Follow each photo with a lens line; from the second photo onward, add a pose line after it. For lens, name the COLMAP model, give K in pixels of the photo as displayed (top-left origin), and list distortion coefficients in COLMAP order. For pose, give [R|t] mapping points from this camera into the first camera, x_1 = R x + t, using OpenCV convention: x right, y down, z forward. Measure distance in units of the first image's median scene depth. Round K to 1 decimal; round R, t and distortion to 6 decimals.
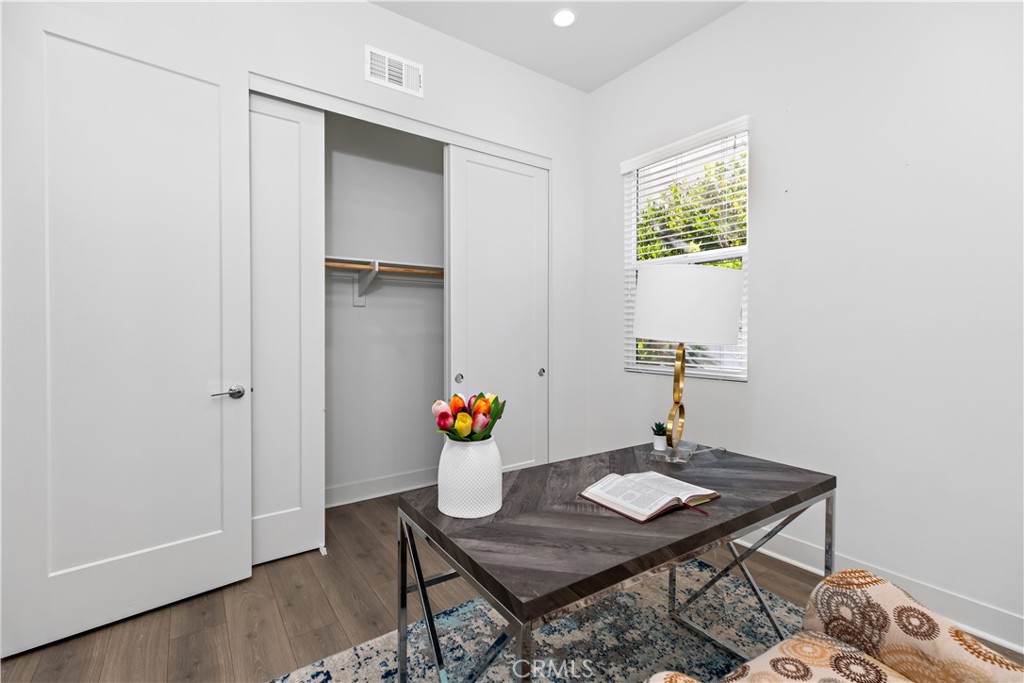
lens RADIAL K [[462.4, 0, 509.9], [0, 462.4, 337.1], [0, 0, 1]] dist [0.011964, -0.000380]
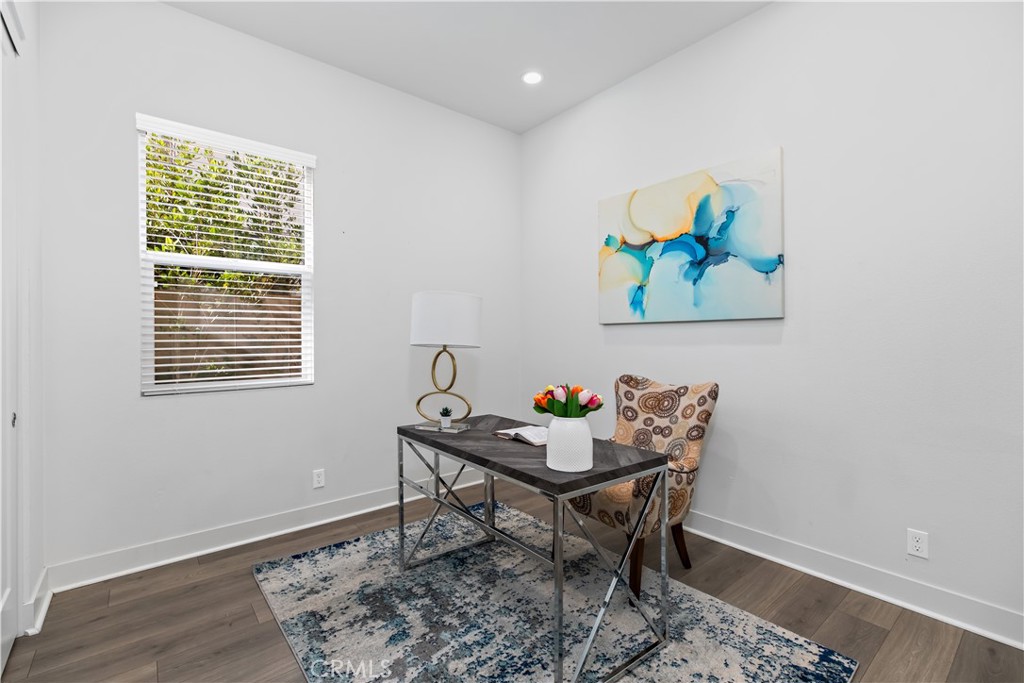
lens RADIAL K [[462.4, 0, 509.1], [0, 462.4, 338.1], [0, 0, 1]] dist [0.011964, -0.000380]
pose [[-0.071382, -0.006724, 0.997426, -0.976999], [0.024780, 0.999657, 0.008513, -0.020623], [-0.997141, 0.025324, -0.071191, 0.855910]]
